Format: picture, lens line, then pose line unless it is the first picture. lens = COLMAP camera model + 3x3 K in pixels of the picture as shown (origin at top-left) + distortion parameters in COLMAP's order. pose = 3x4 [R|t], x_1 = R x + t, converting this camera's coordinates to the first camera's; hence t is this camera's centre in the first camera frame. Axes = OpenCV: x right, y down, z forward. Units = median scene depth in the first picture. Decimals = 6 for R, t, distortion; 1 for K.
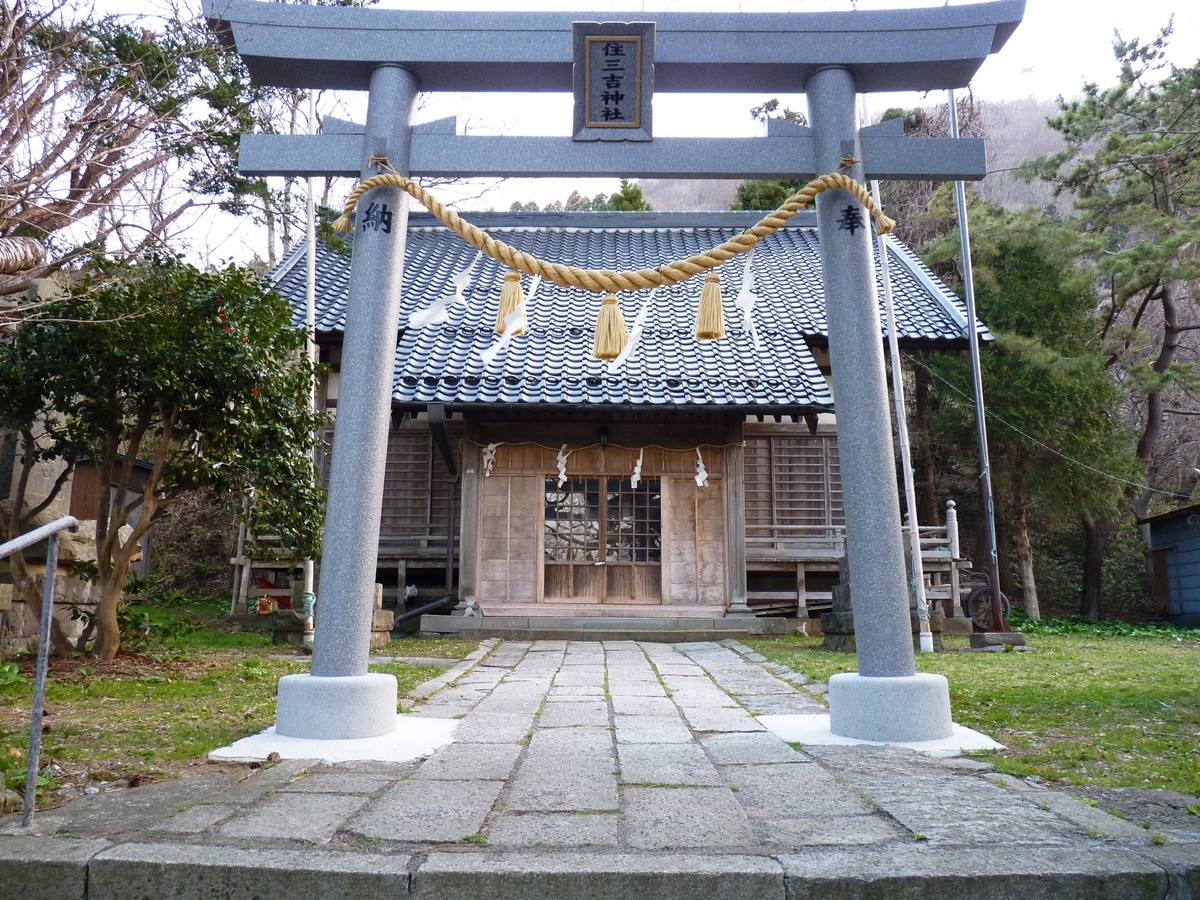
lens RADIAL K [[939.0, 0, 589.8], [0, 939.0, 441.5], [0, 0, 1]] dist [0.043146, -0.003664]
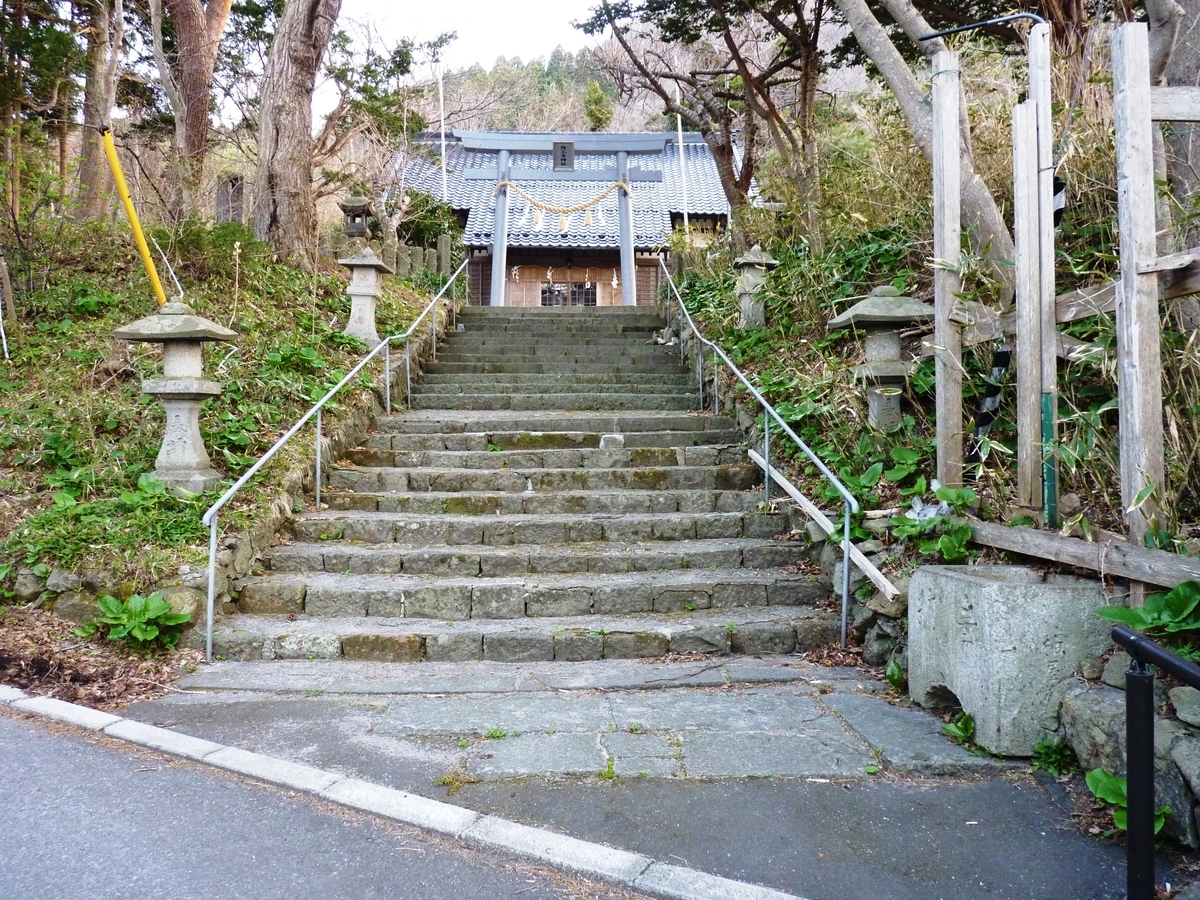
lens RADIAL K [[939.0, 0, 602.3], [0, 939.0, 449.4], [0, 0, 1]] dist [0.043146, -0.003664]
pose [[0.999522, -0.003885, 0.030680, 0.023086], [-0.001105, 0.986961, 0.160954, 0.068476], [-0.030905, -0.160911, 0.986485, -1.155341]]
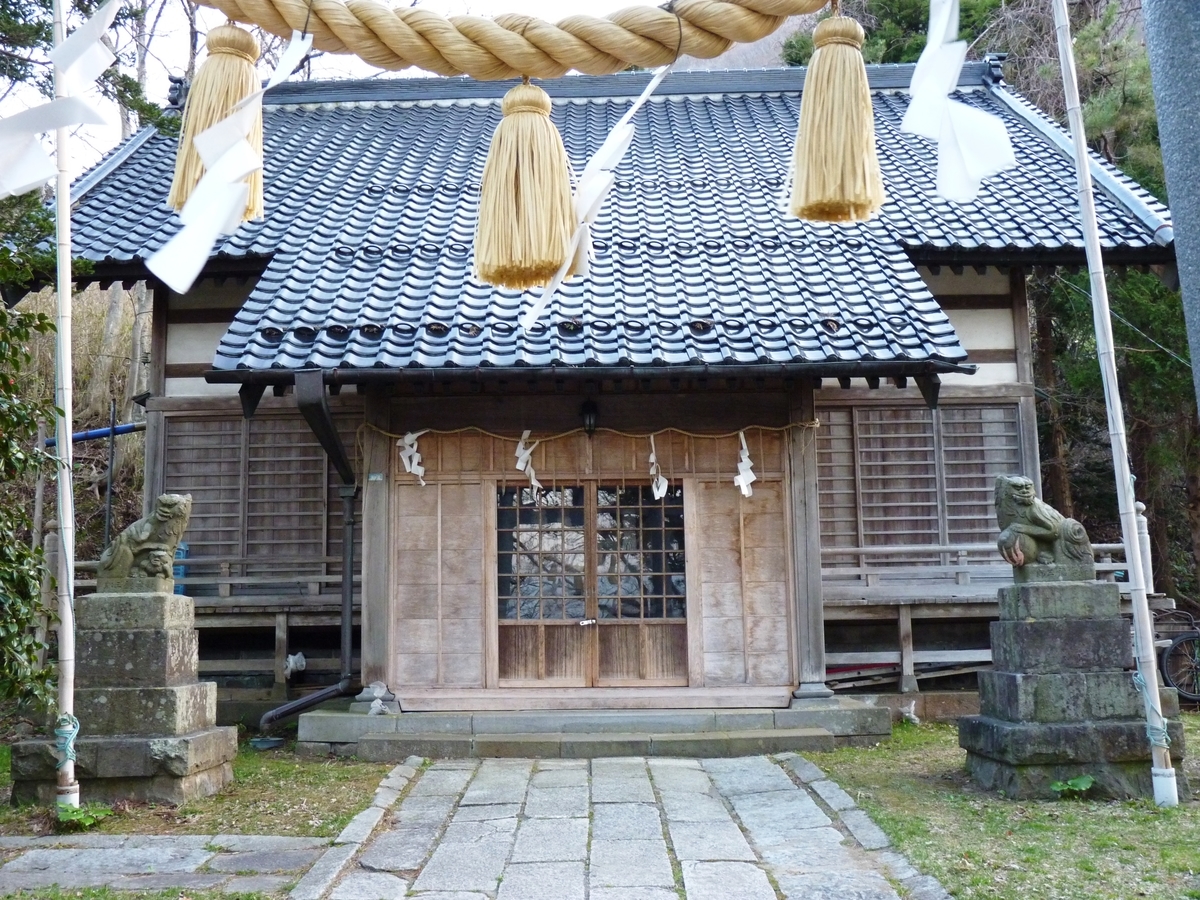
lens RADIAL K [[1213.8, 0, 570.9], [0, 1213.8, 441.7], [0, 0, 1]] dist [-0.031860, 0.000000]
pose [[0.999633, -0.022526, -0.015051, 0.014420], [0.023026, 0.999159, 0.033927, -0.016556], [0.014274, -0.034261, 0.999311, 0.203431]]
